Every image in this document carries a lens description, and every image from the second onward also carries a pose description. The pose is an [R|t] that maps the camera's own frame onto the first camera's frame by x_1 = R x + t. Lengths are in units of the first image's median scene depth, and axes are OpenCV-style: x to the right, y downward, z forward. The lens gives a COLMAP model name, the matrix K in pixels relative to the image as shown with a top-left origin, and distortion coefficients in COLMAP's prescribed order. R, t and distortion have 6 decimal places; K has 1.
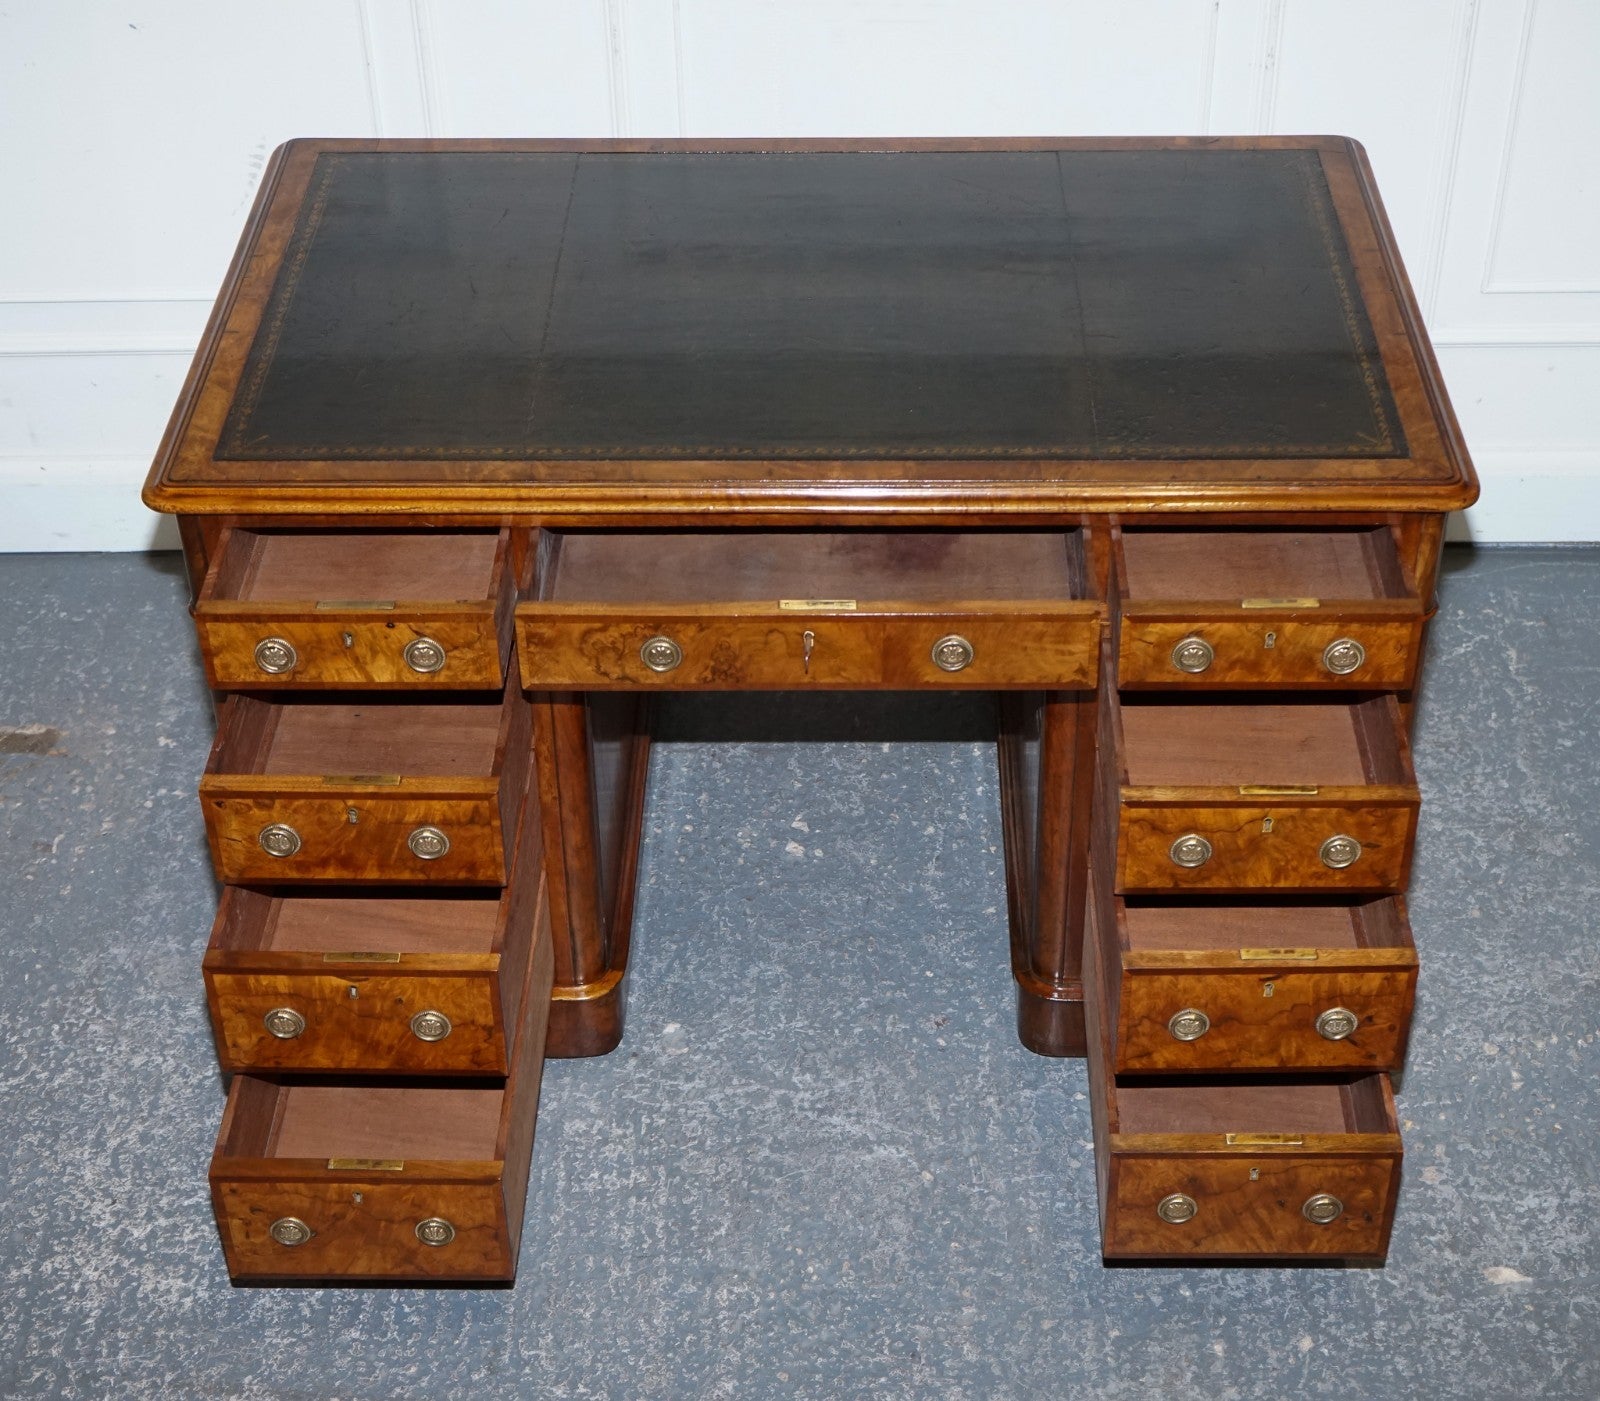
lens RADIAL K [[2531.1, 0, 831.1], [0, 2531.1, 698.5], [0, 0, 1]] dist [-0.007180, -0.034198]
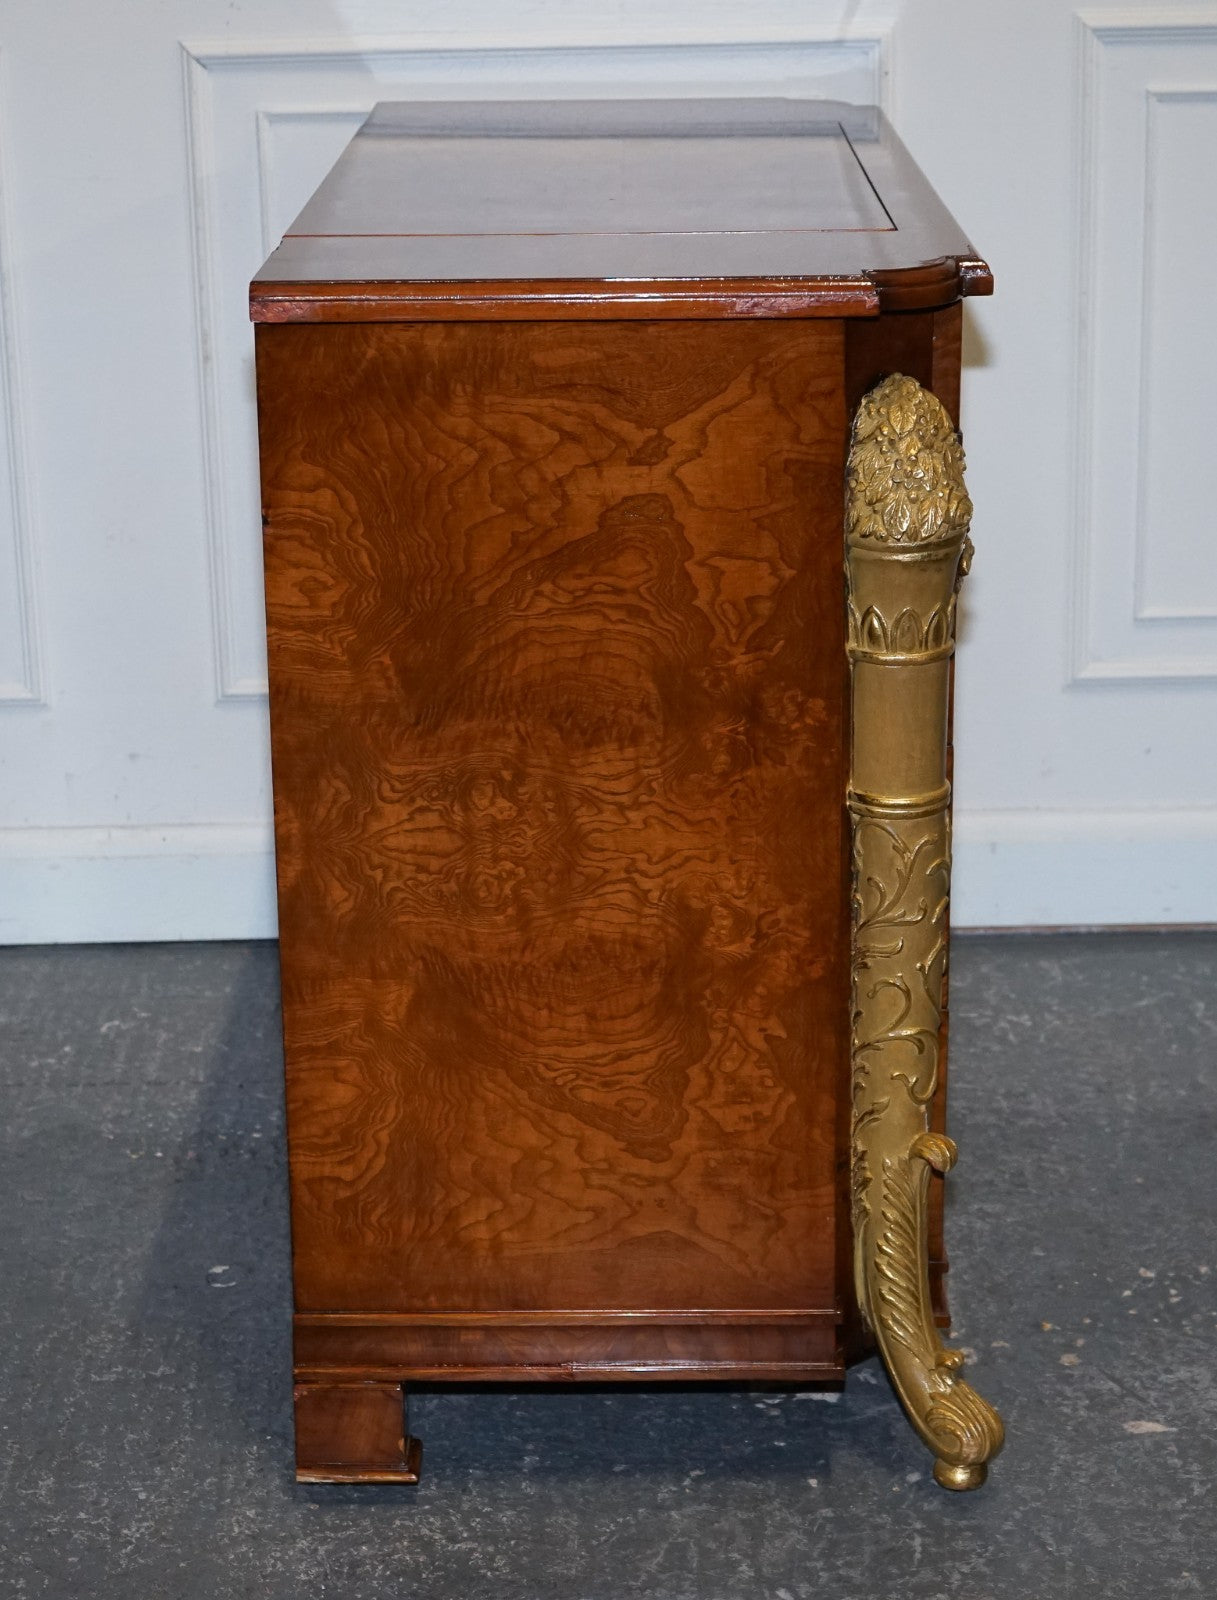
lens RADIAL K [[3324.9, 0, 548.8], [0, 3324.9, 799.7], [0, 0, 1]] dist [-0.029634, -0.011377]
pose [[0.999779, -0.009197, -0.018927, 0.080948], [0.001720, 0.932155, -0.362056, 0.426833], [0.020973, 0.361943, 0.931964, -0.146650]]
